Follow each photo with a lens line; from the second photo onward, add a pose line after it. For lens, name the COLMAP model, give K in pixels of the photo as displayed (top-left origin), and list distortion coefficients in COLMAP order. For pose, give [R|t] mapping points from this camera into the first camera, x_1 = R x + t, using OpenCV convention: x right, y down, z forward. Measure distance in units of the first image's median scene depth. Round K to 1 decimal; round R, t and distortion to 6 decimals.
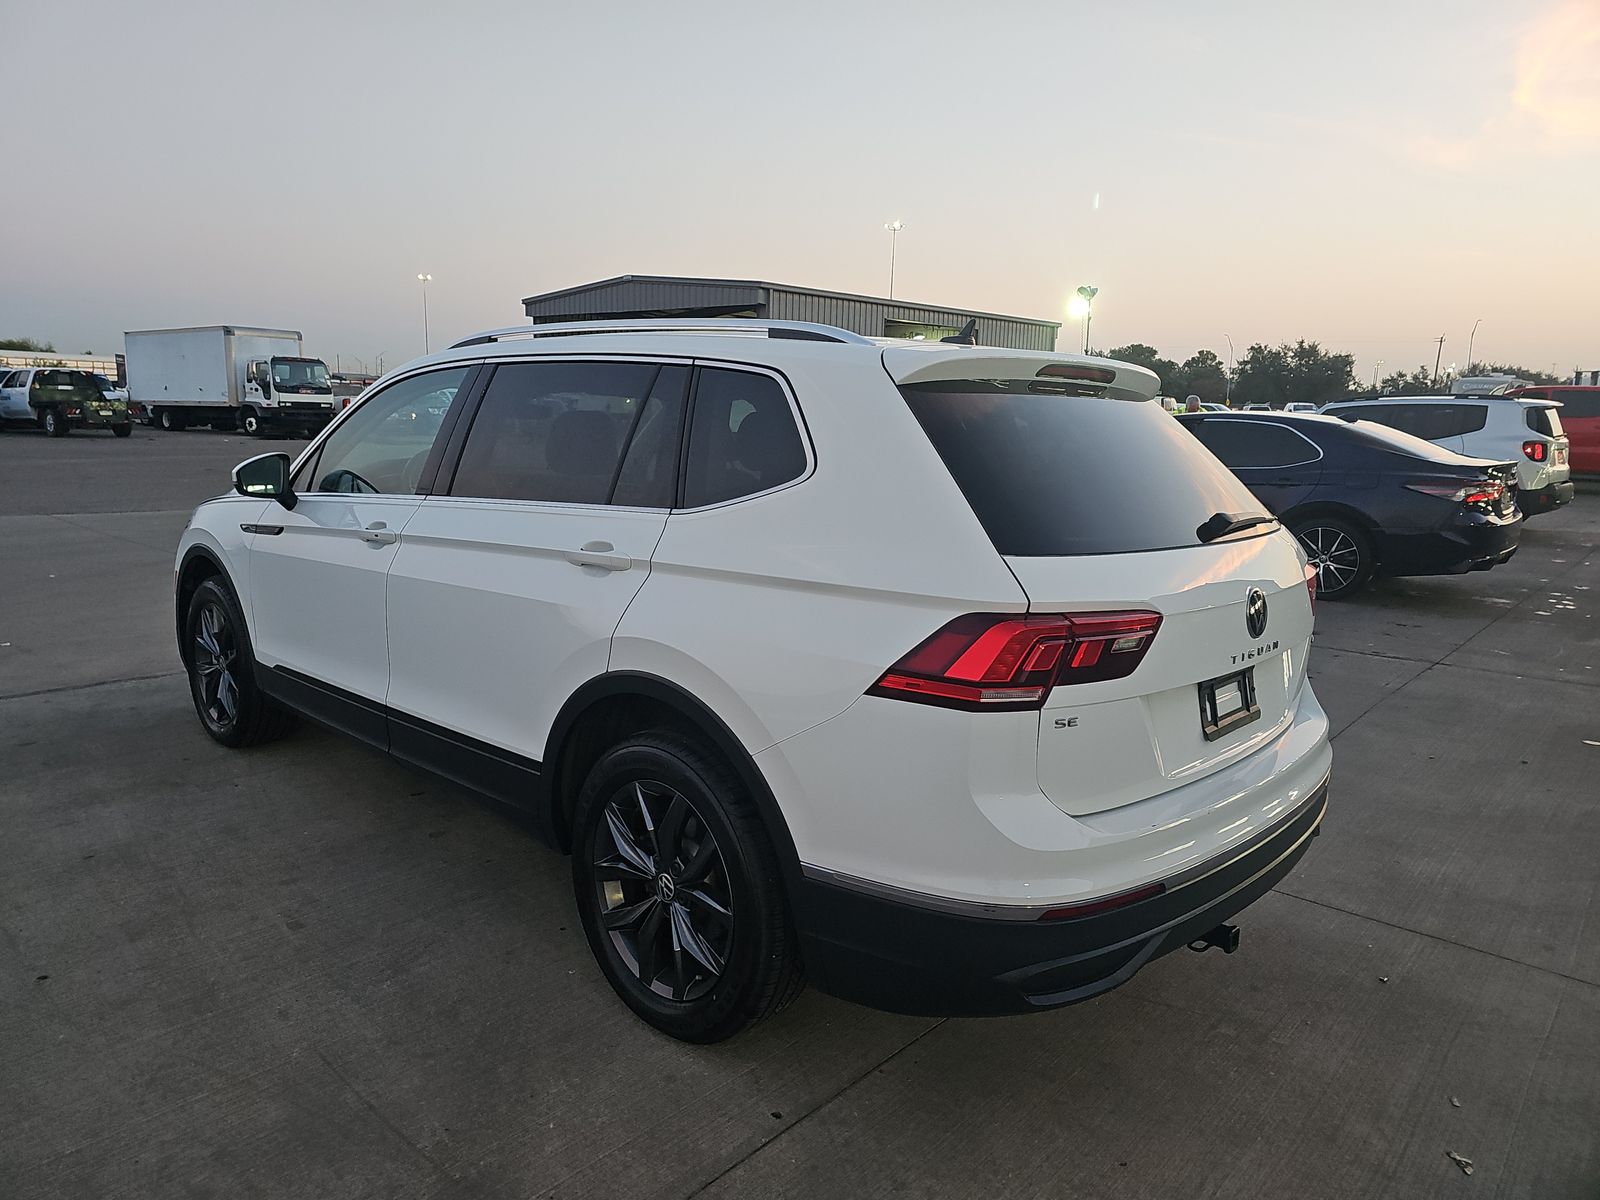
lens RADIAL K [[1050.3, 0, 800.0], [0, 1050.3, 600.0], [0, 0, 1]] dist [-0.003238, -0.001655]
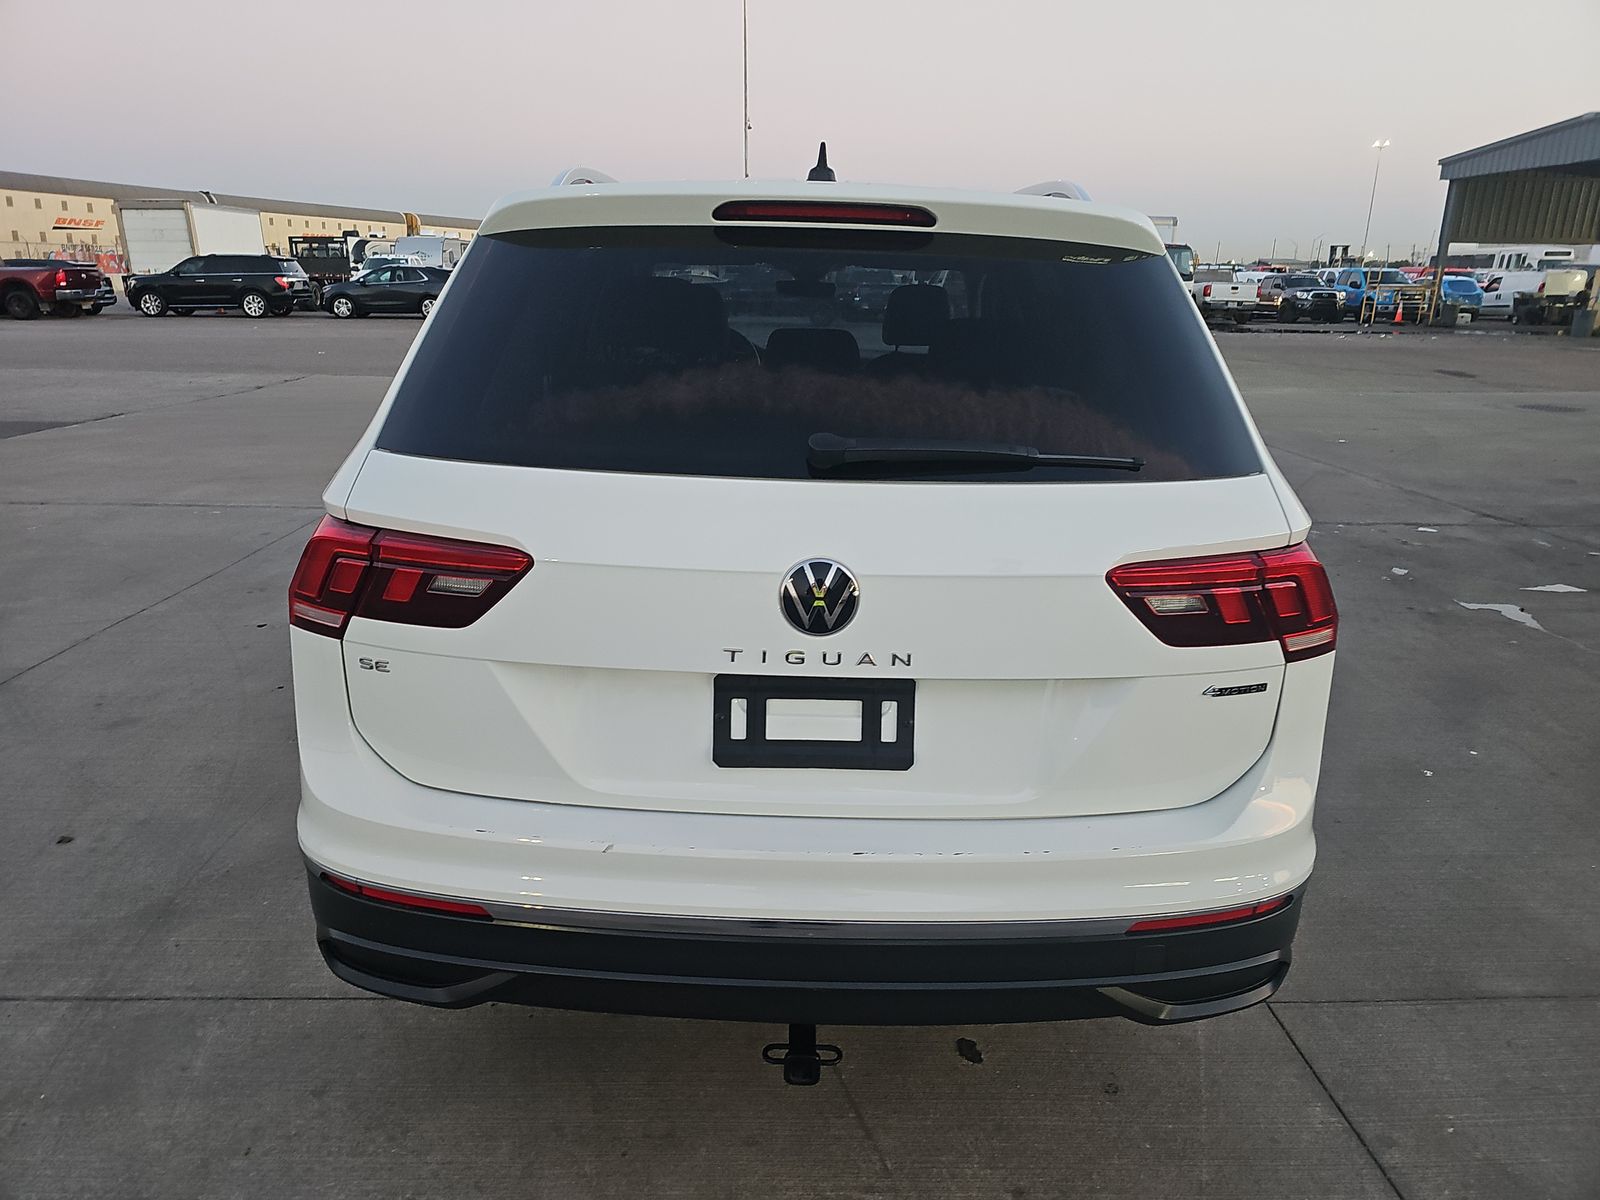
lens RADIAL K [[1065.0, 0, 800.0], [0, 1065.0, 600.0], [0, 0, 1]] dist [-0.005198, -0.005489]
pose [[0.687631, 0.180504, -0.703265, 0.774100], [-0.110495, 0.983338, 0.144350, -0.064695], [0.717603, -0.021552, 0.696119, 0.486586]]
